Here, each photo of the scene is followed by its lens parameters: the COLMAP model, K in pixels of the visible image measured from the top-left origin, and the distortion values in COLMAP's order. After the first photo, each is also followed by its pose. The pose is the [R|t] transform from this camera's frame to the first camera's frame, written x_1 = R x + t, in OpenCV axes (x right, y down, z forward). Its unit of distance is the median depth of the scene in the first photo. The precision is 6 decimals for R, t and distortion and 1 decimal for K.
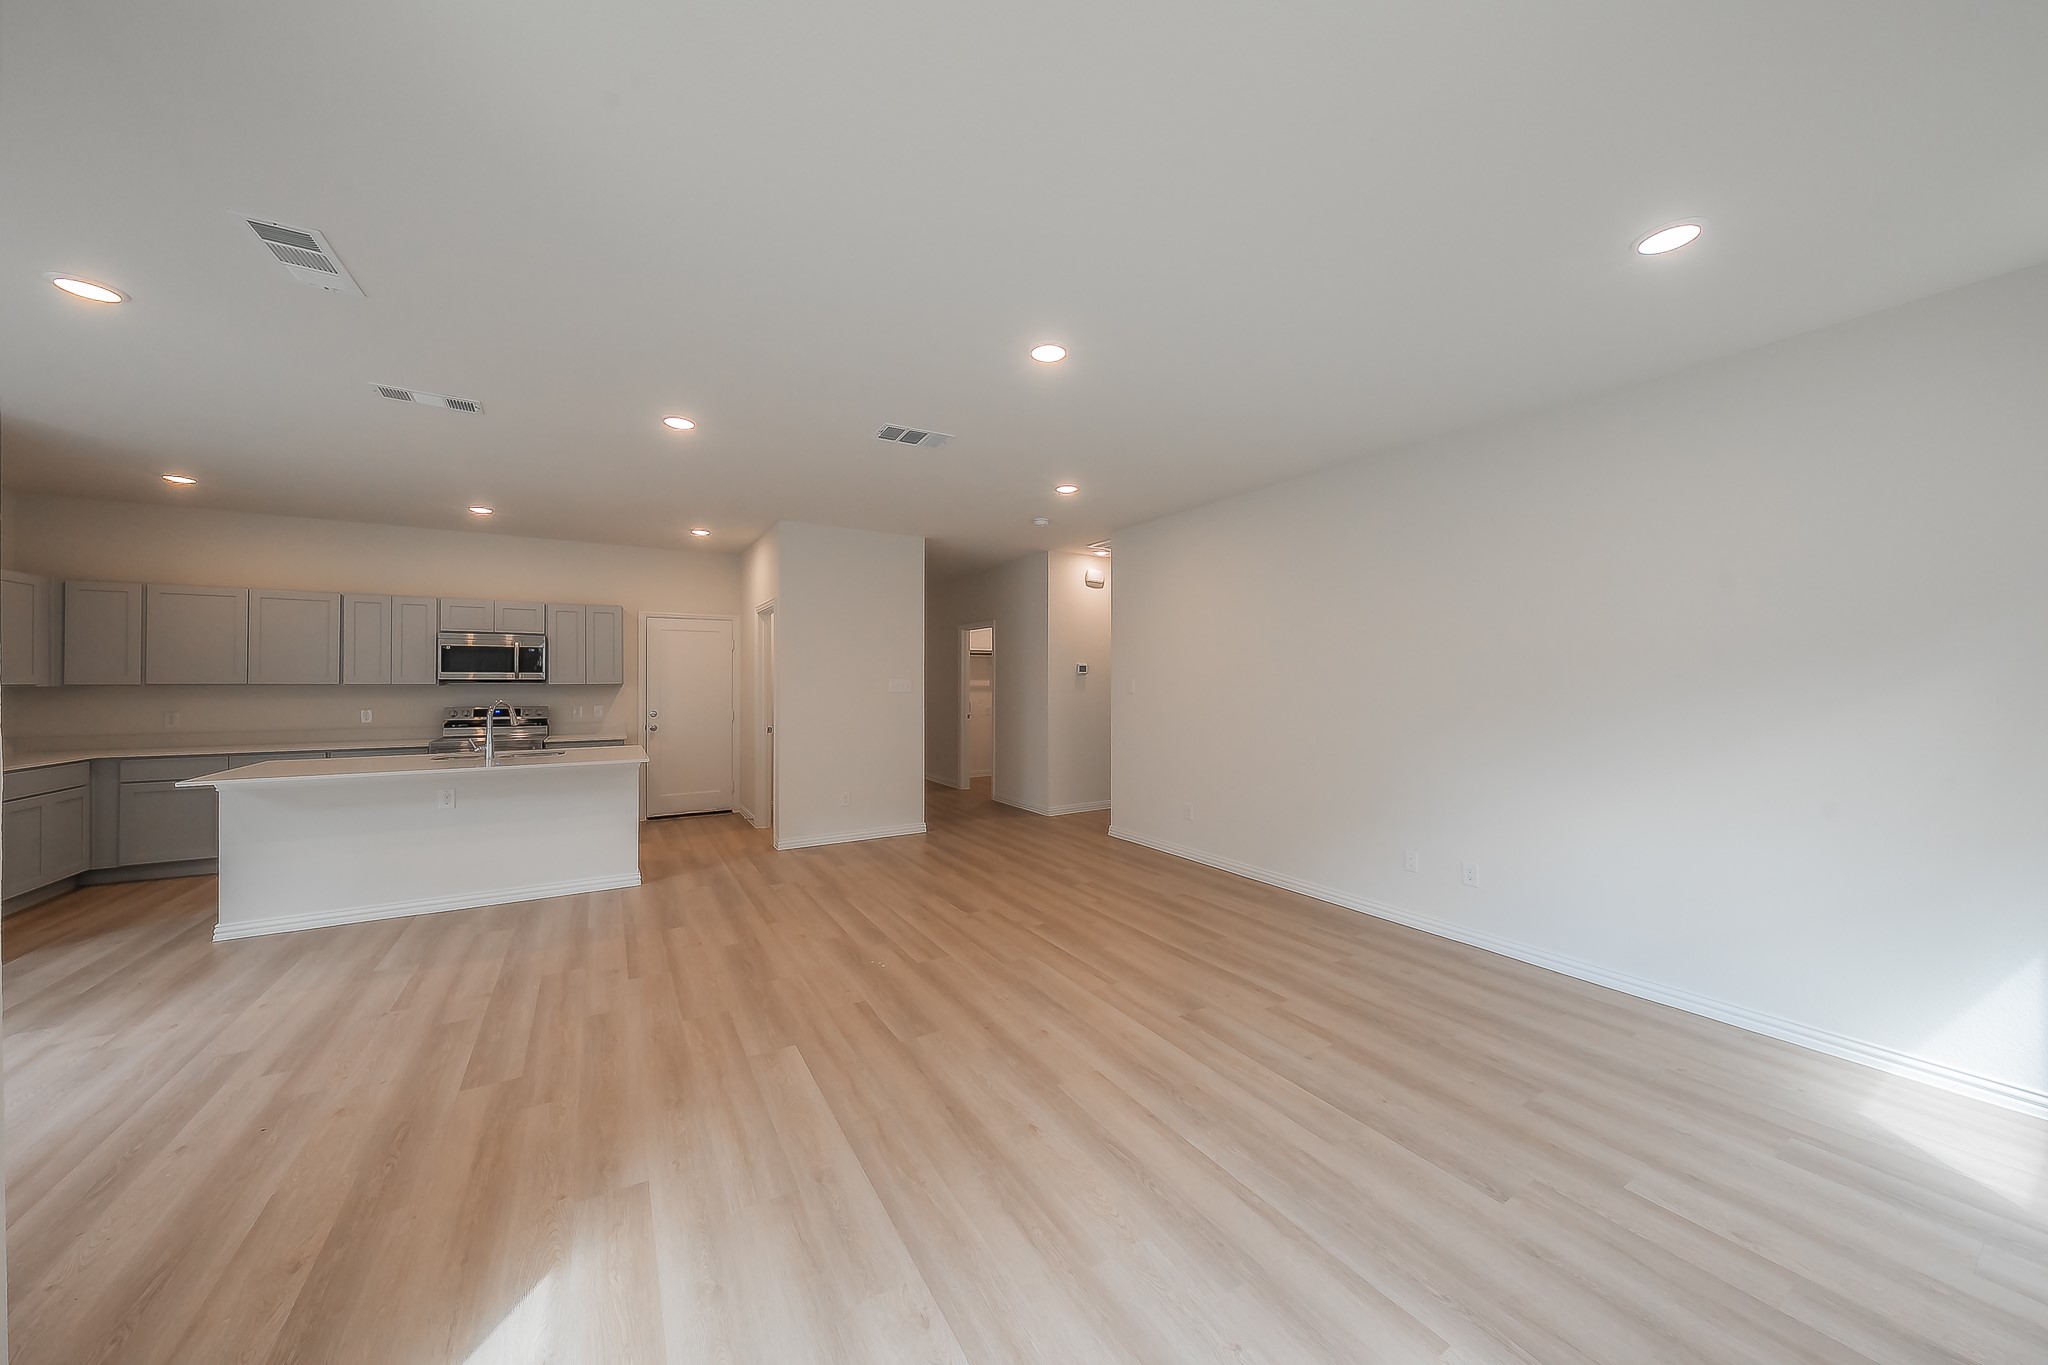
lens RADIAL K [[690.6, 0, 1024.9], [0, 690.6, 676.2], [0, 0, 1]] dist [-0.002730, -0.000020]
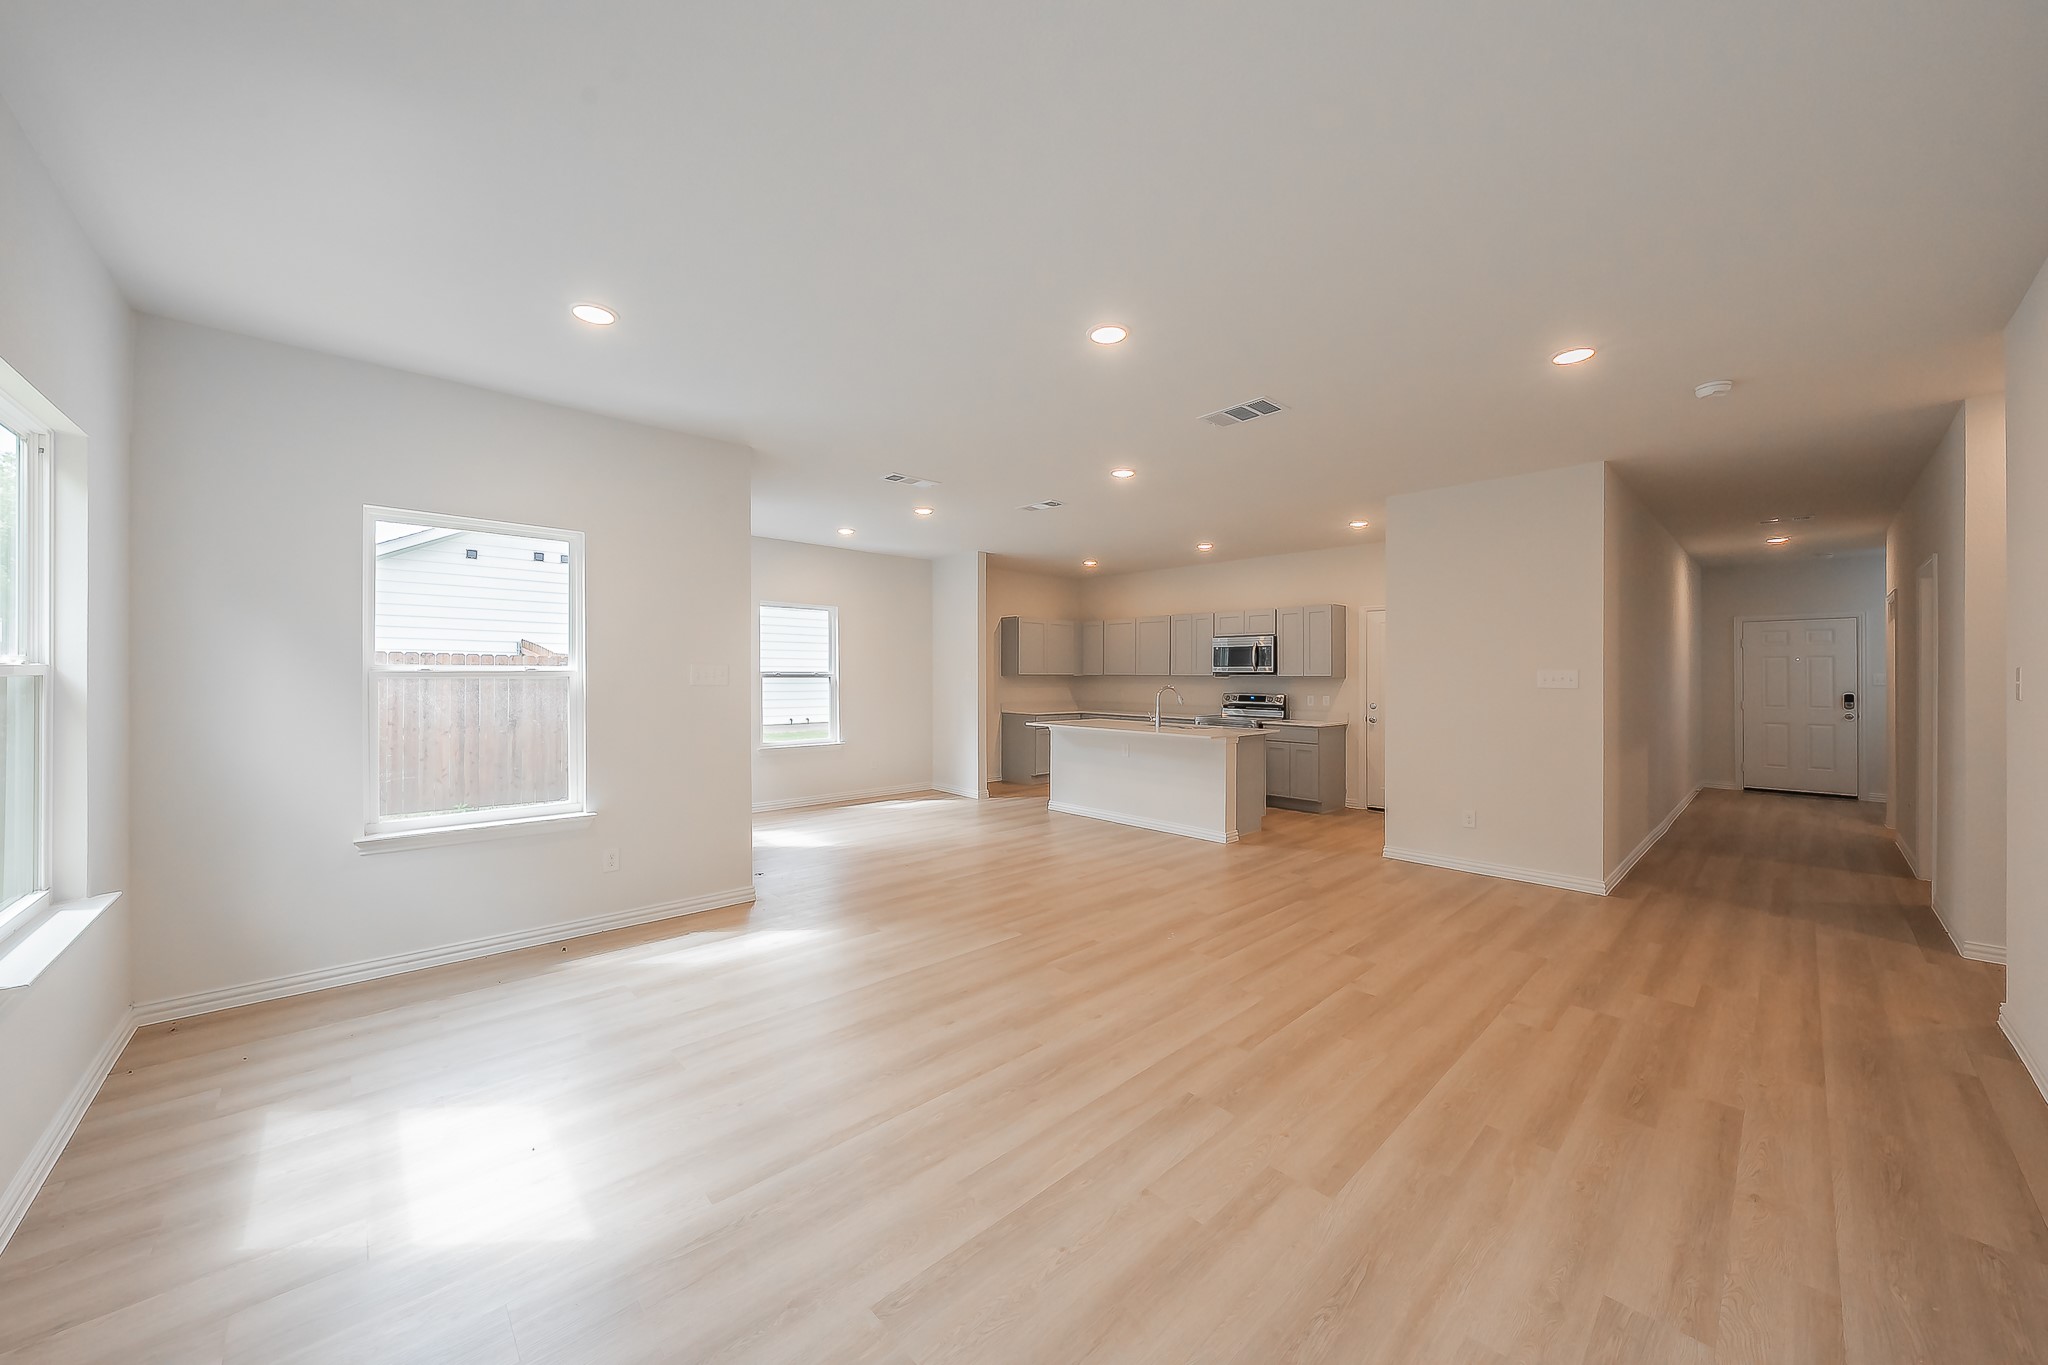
lens RADIAL K [[724.4, 0, 1006.3], [0, 724.4, 674.7], [0, 0, 1]] dist [-0.000797, 0.000072]
pose [[0.198779, 0.002431, -0.980041, 0.720897], [0.001515, 0.999995, 0.002787, 0.007798], [0.980043, -0.002039, 0.198774, 0.456224]]
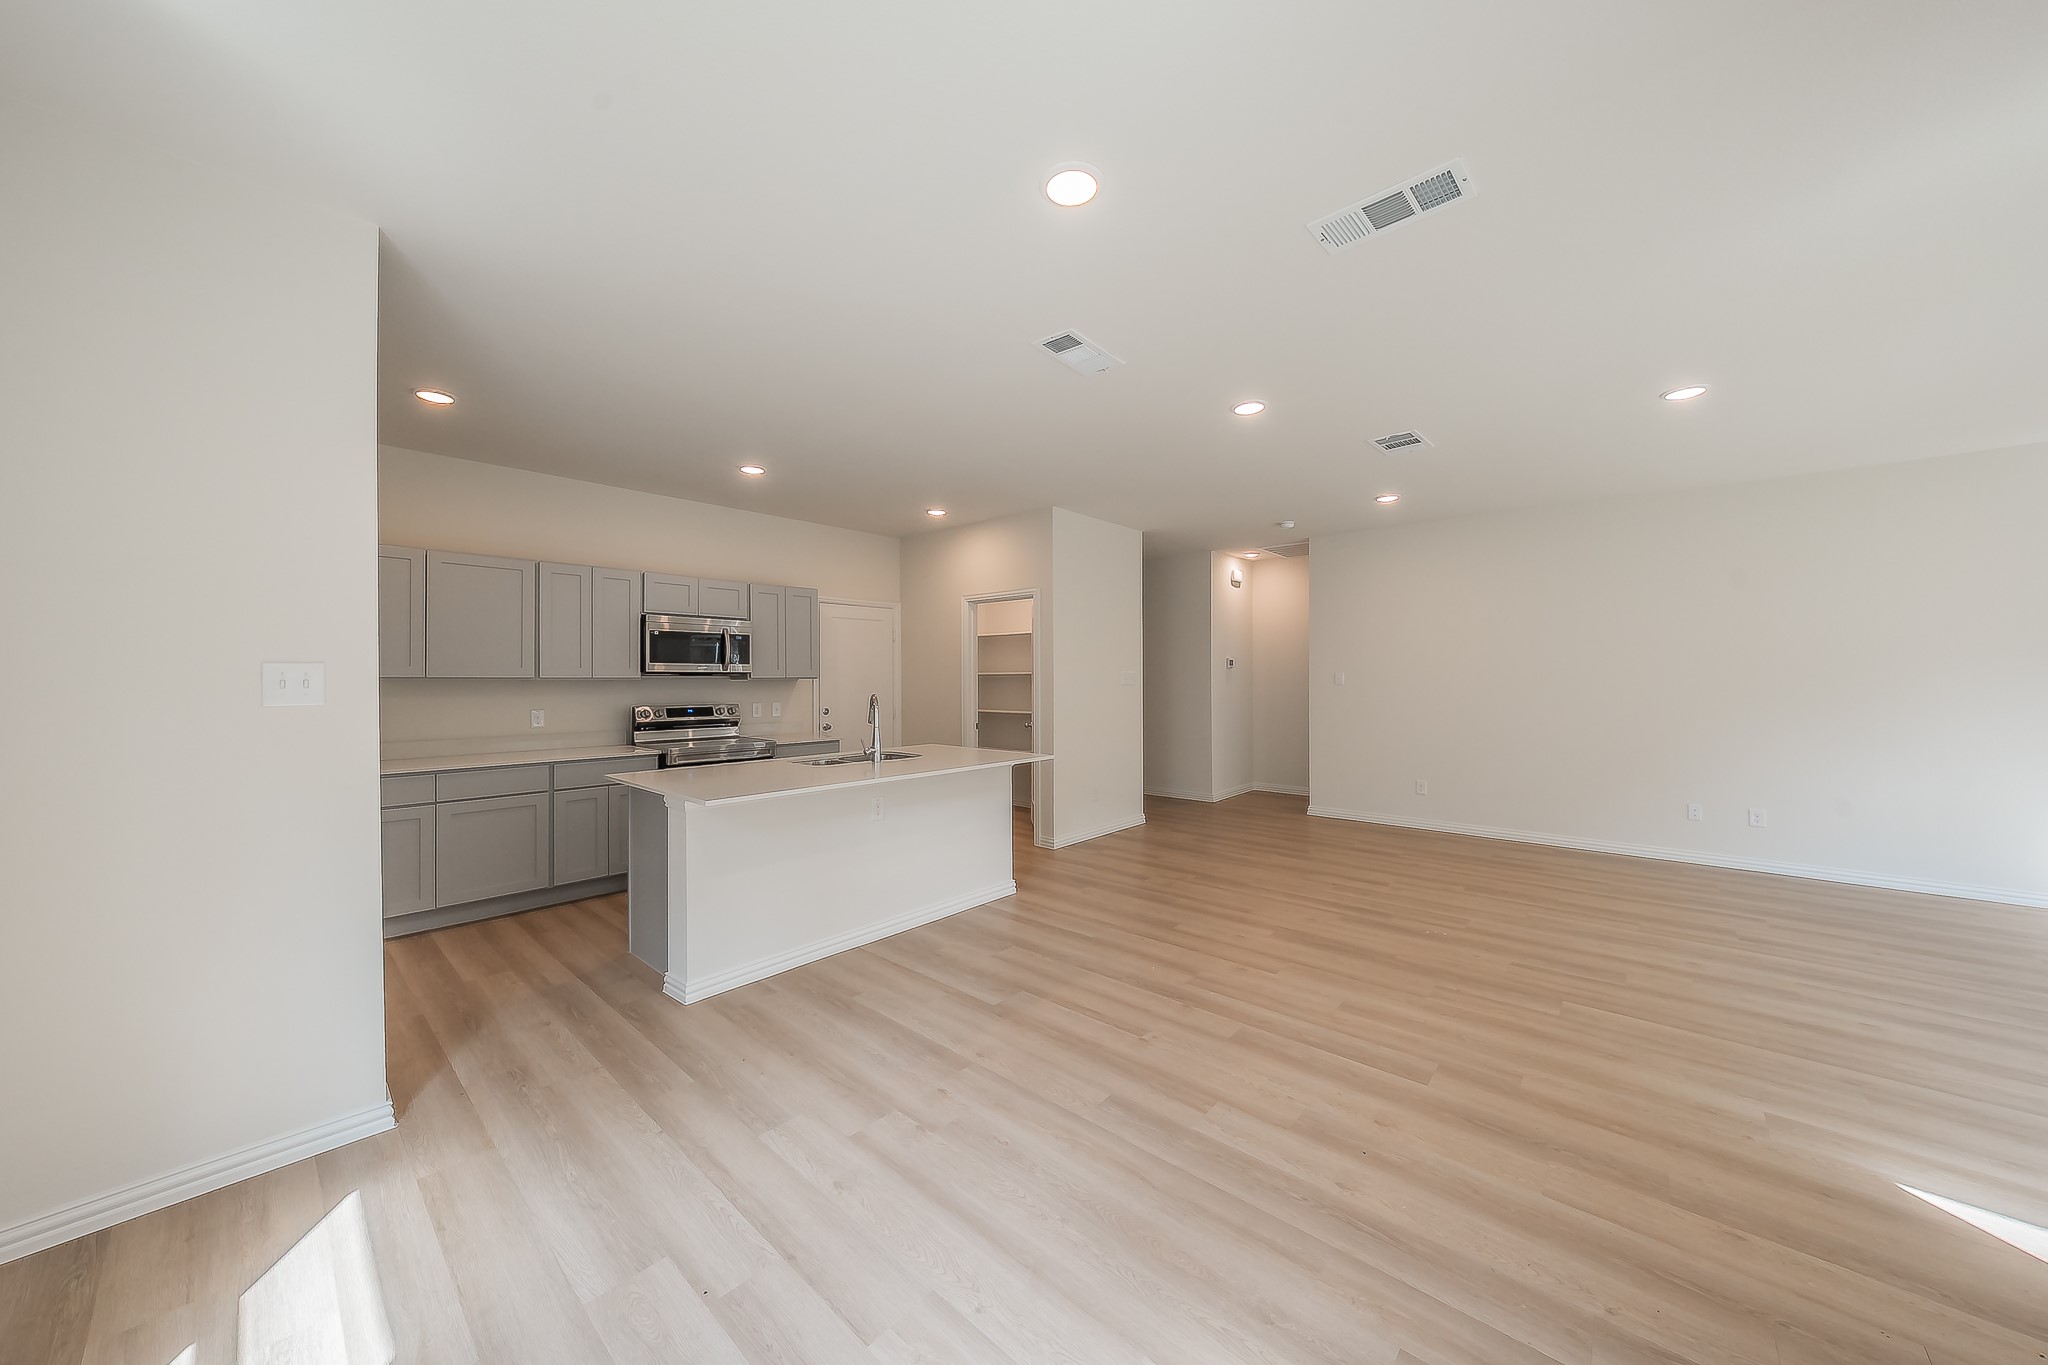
lens RADIAL K [[690.6, 0, 1024.9], [0, 690.6, 676.2], [0, 0, 1]] dist [-0.002730, -0.000020]
pose [[0.958536, -0.002269, 0.284964, -0.971292], [0.001720, 0.999996, 0.002179, 0.013547], [-0.284968, -0.001599, 0.958536, 0.136637]]
